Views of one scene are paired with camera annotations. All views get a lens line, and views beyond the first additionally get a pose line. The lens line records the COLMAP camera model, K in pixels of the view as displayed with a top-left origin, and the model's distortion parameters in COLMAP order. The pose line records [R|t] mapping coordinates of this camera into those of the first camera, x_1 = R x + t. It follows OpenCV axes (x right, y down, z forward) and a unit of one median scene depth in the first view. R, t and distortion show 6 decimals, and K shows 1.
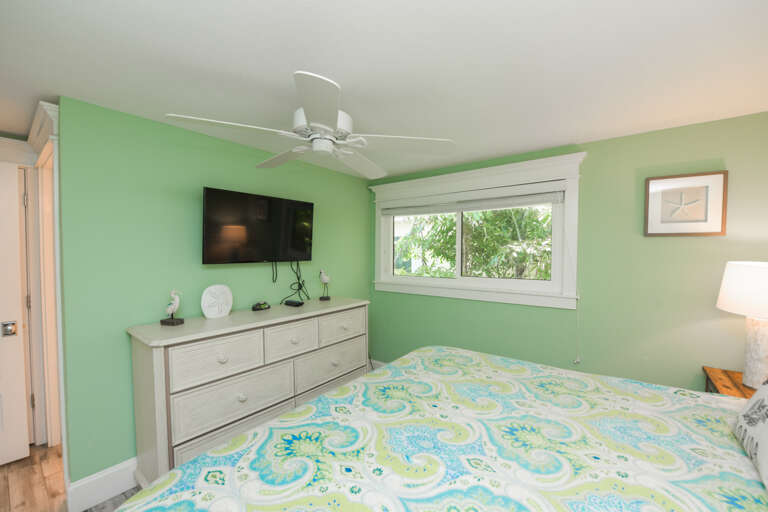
lens RADIAL K [[315.9, 0, 383.8], [0, 315.9, 255.5], [0, 0, 1]] dist [-0.013840, 0.000029]
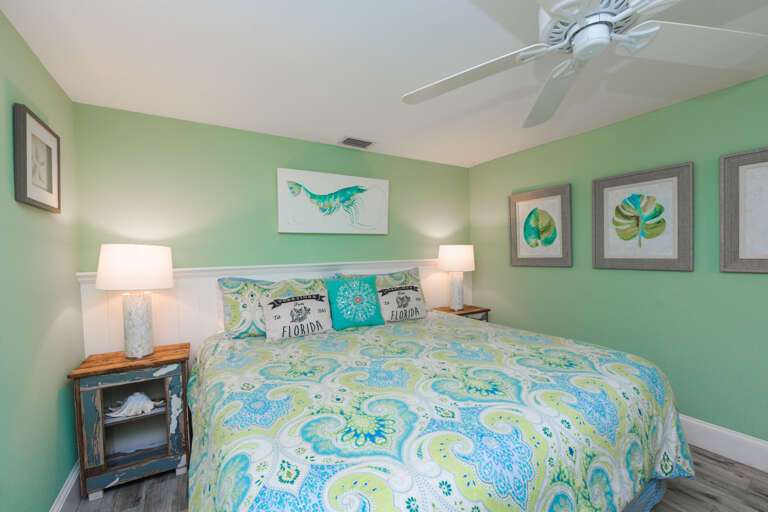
lens RADIAL K [[315.9, 0, 383.7], [0, 315.9, 256.3], [0, 0, 1]] dist [-0.013840, 0.000029]
pose [[-0.936481, 0.023916, 0.349902, -0.293212], [0.039884, 0.998462, 0.038502, 0.060383], [-0.348444, 0.050012, -0.935995, 1.905700]]
